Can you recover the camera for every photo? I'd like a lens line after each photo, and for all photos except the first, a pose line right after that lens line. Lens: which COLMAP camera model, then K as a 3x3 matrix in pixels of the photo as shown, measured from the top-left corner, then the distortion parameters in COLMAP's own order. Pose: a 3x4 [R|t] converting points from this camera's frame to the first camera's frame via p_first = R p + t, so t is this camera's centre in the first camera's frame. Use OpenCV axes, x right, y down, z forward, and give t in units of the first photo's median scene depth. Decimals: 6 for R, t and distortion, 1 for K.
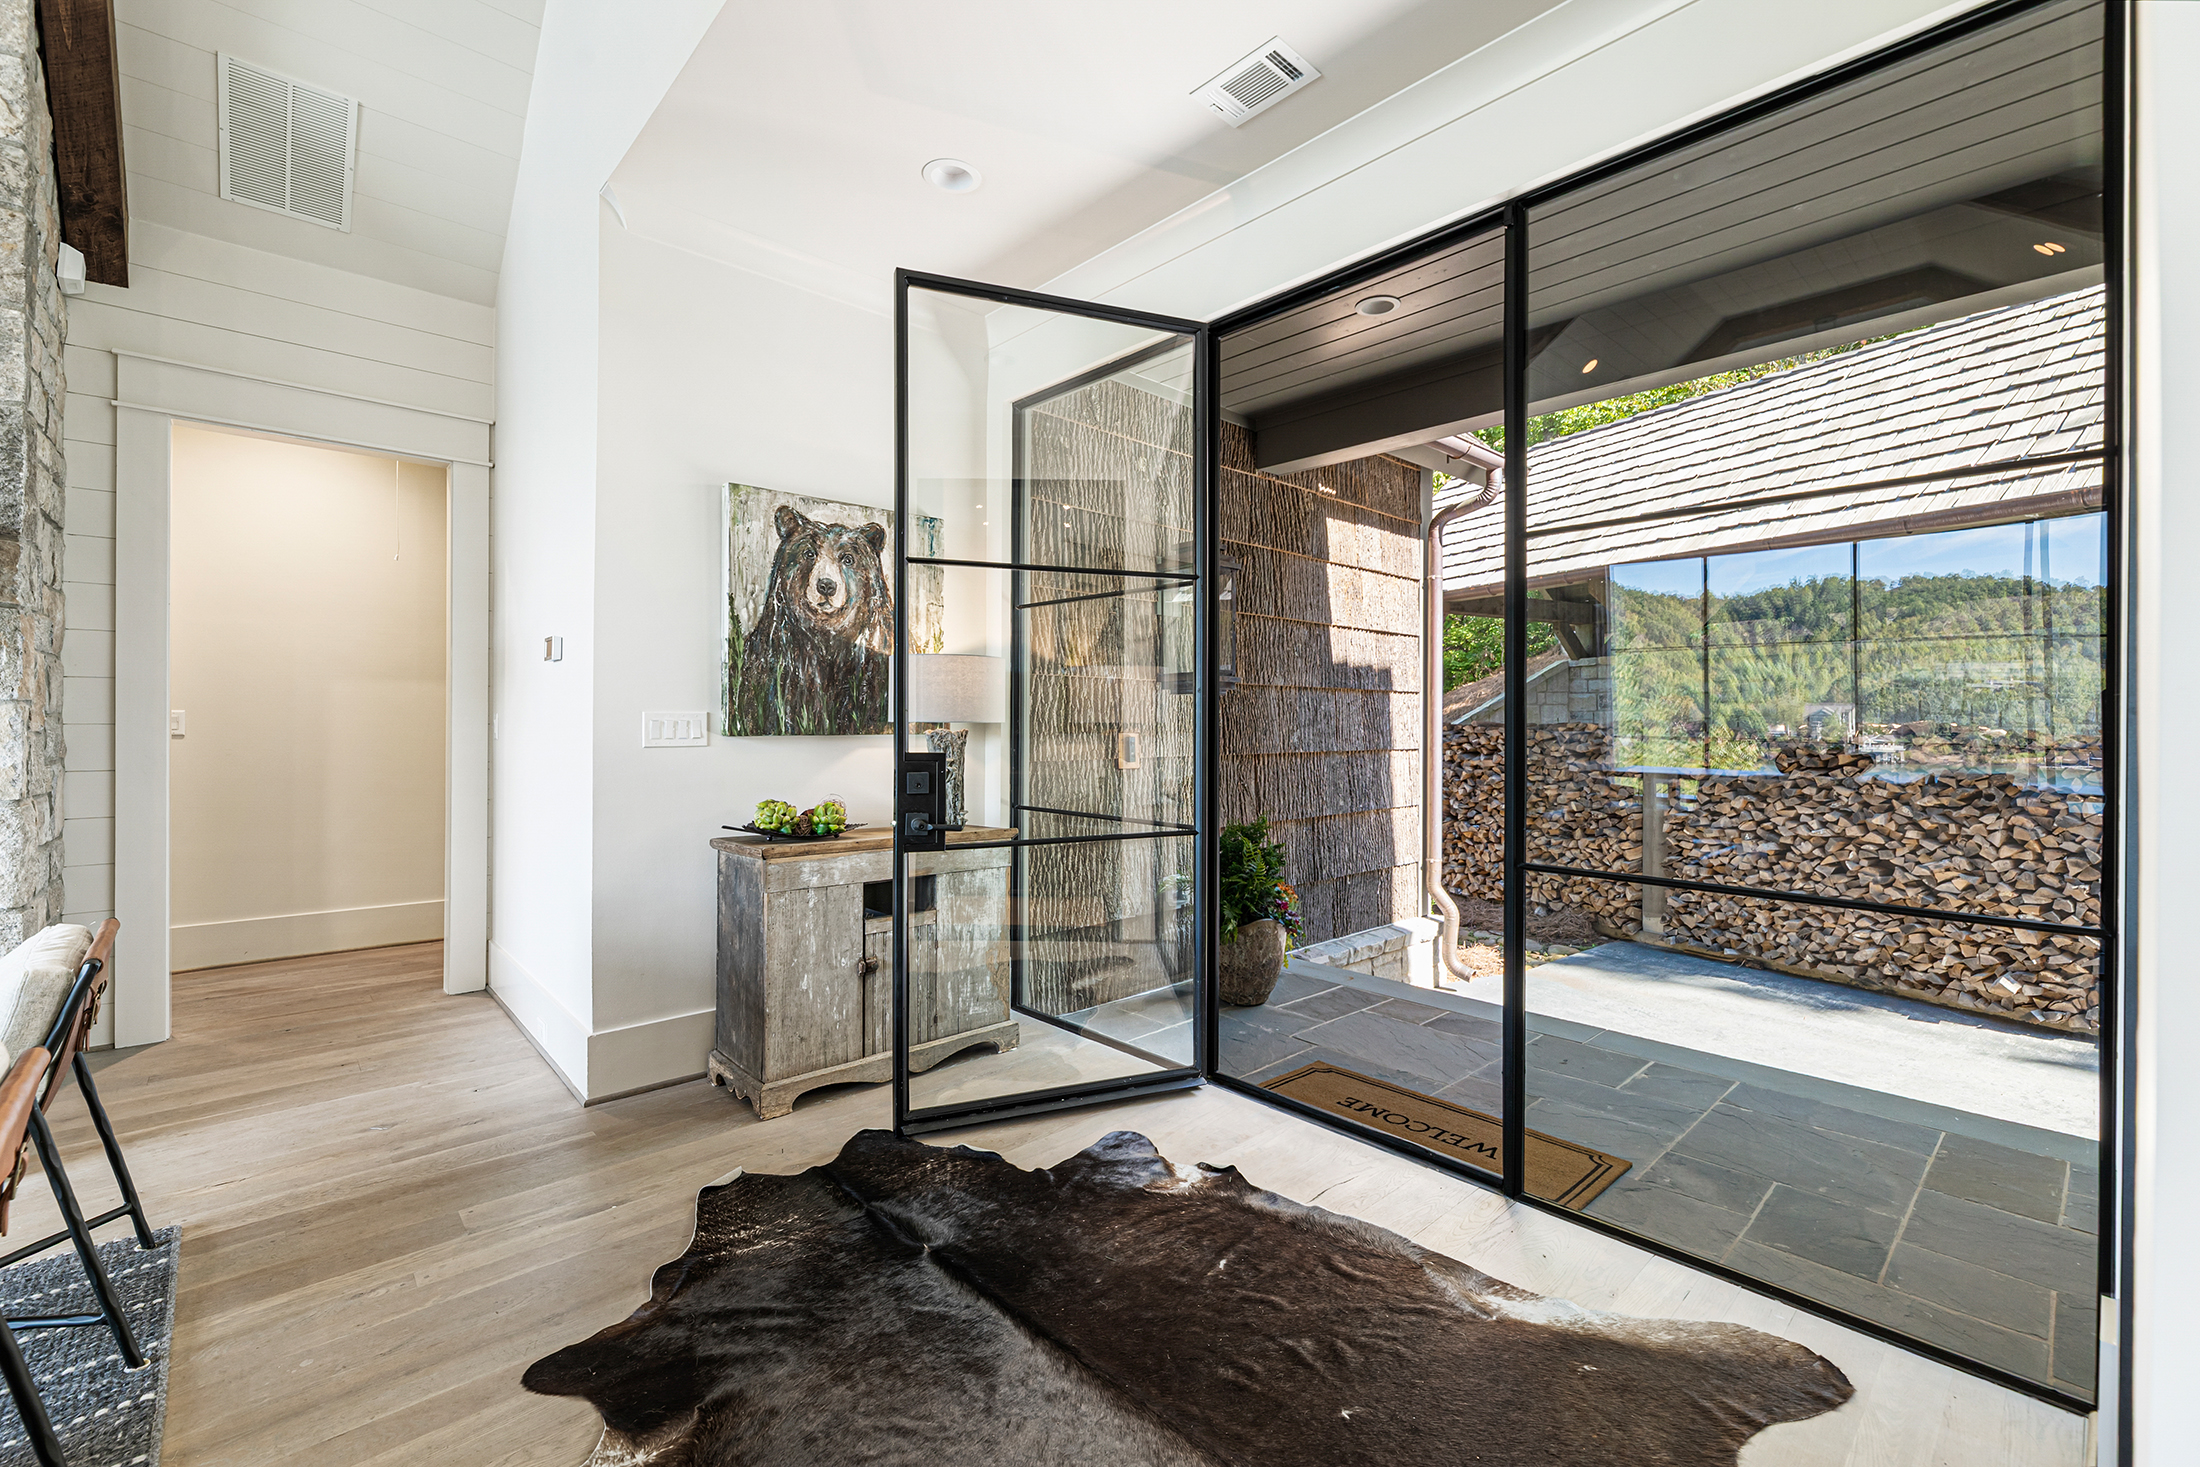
lens RADIAL K [[912.7, 0, 1076.5], [0, 912.7, 727.7], [0, 0, 1]] dist [-0.006544, -0.000053]
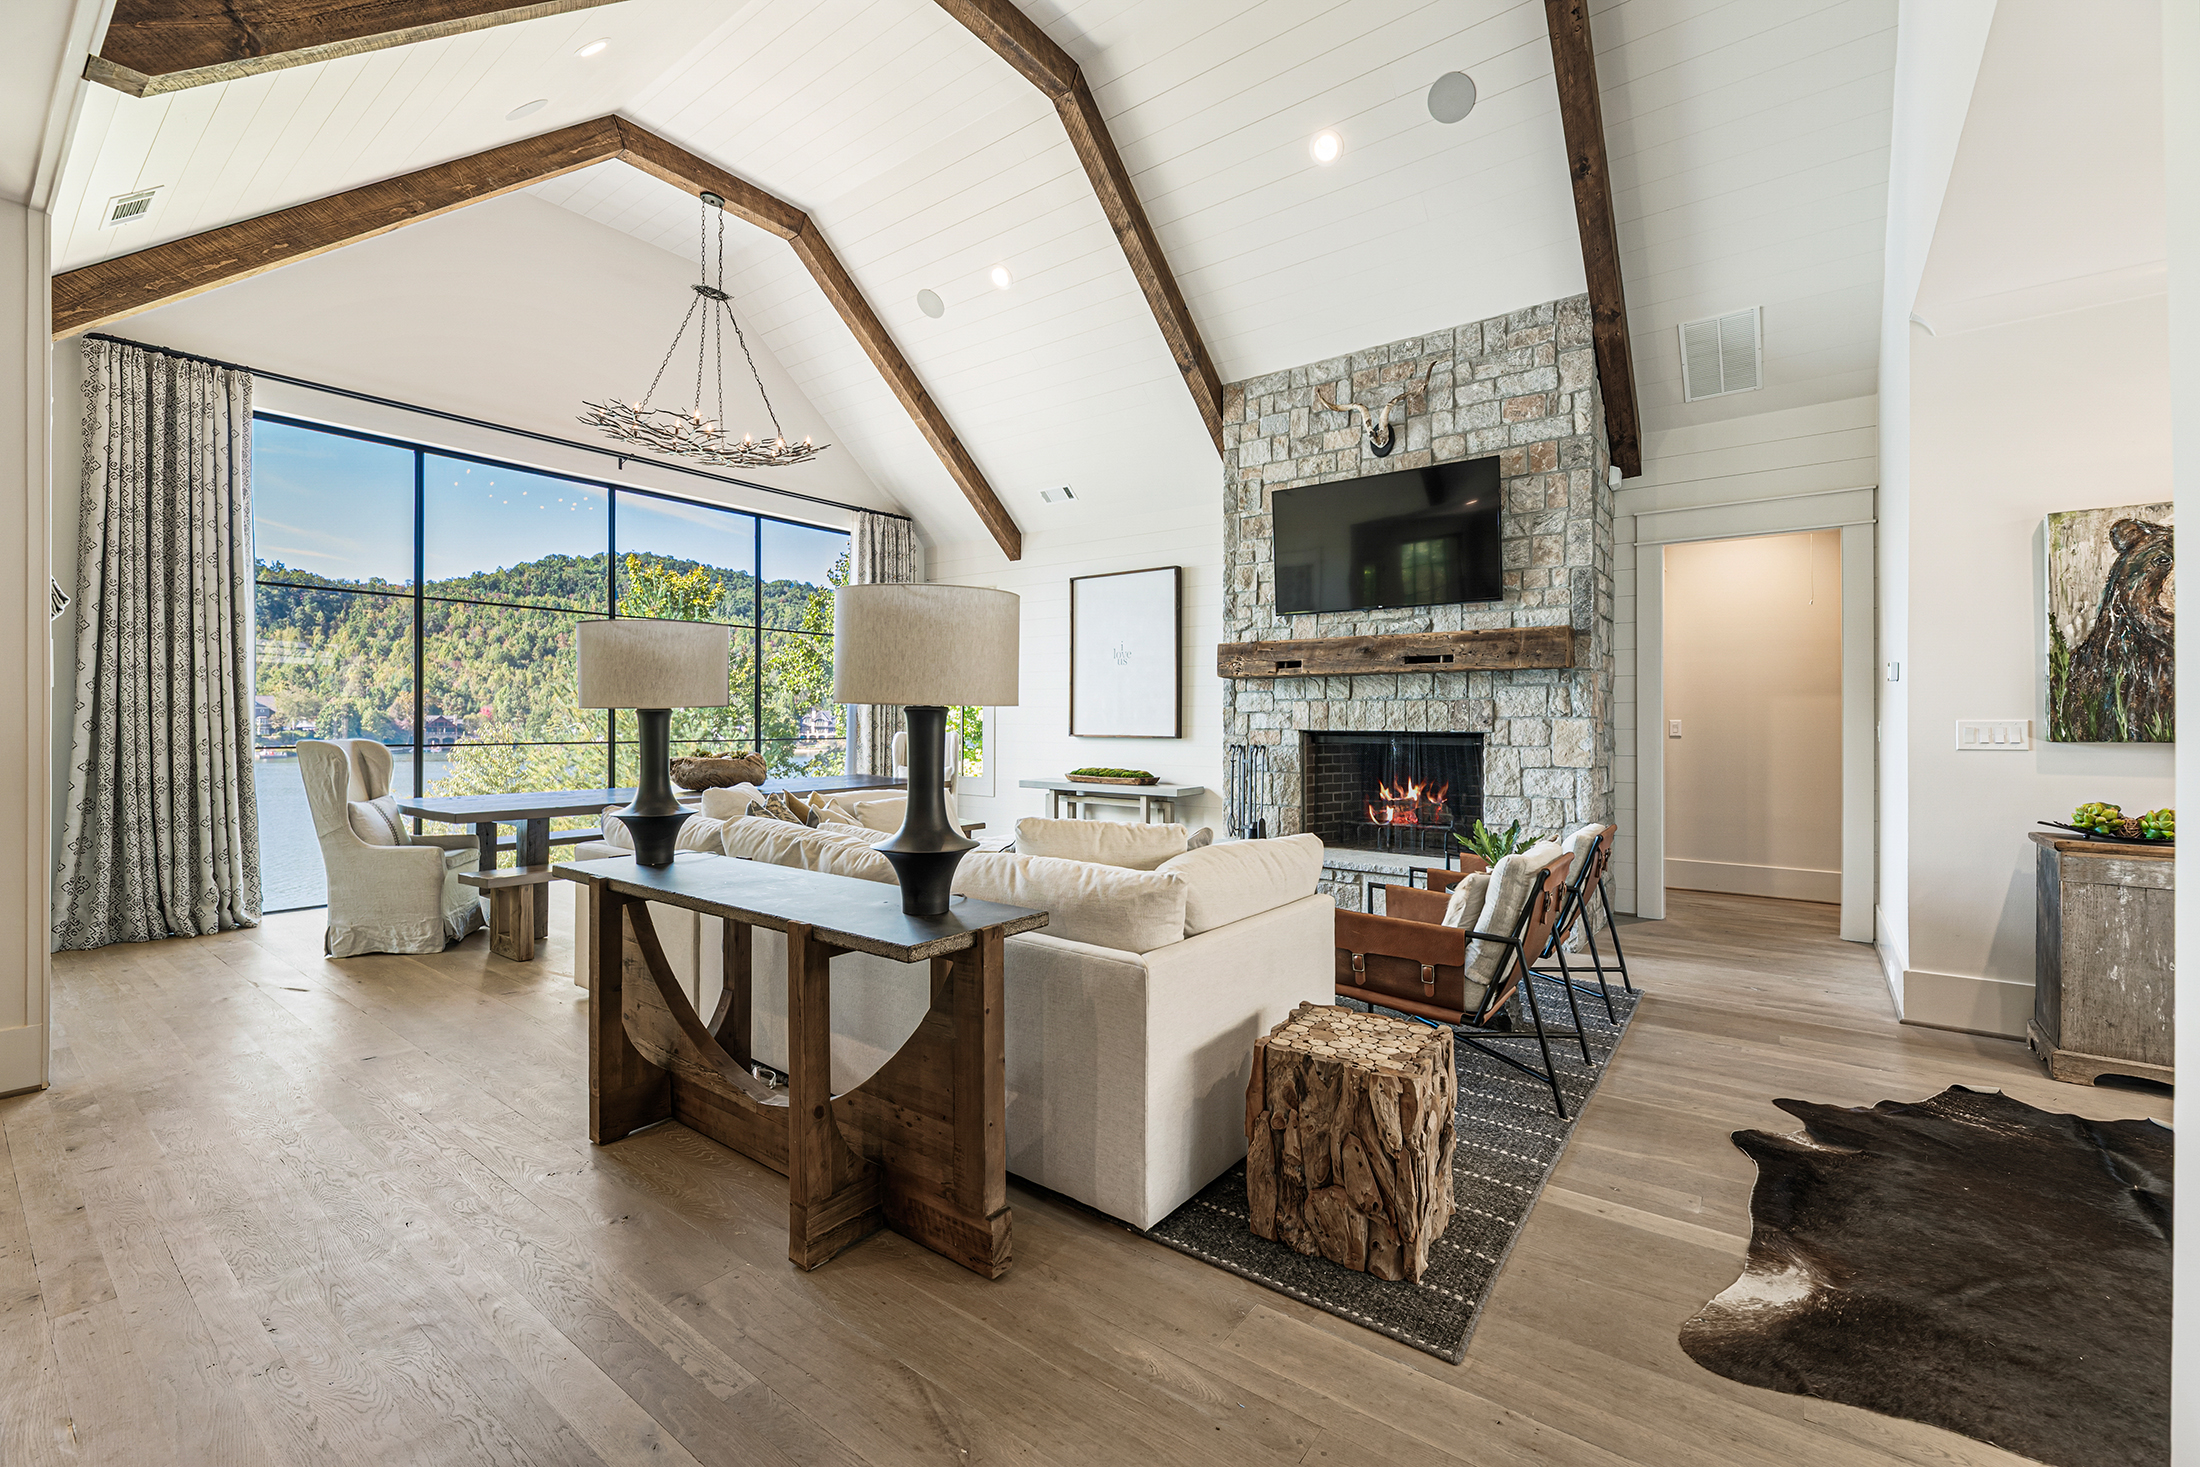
lens RADIAL K [[912.7, 0, 1123.3], [0, 912.7, 711.7], [0, 0, 1]] dist [-0.006544, -0.000053]
pose [[0.196623, -0.014668, -0.980369, 0.461394], [-0.005523, 0.999856, -0.016067, -0.003151], [0.980464, 0.008573, 0.196514, -0.311625]]
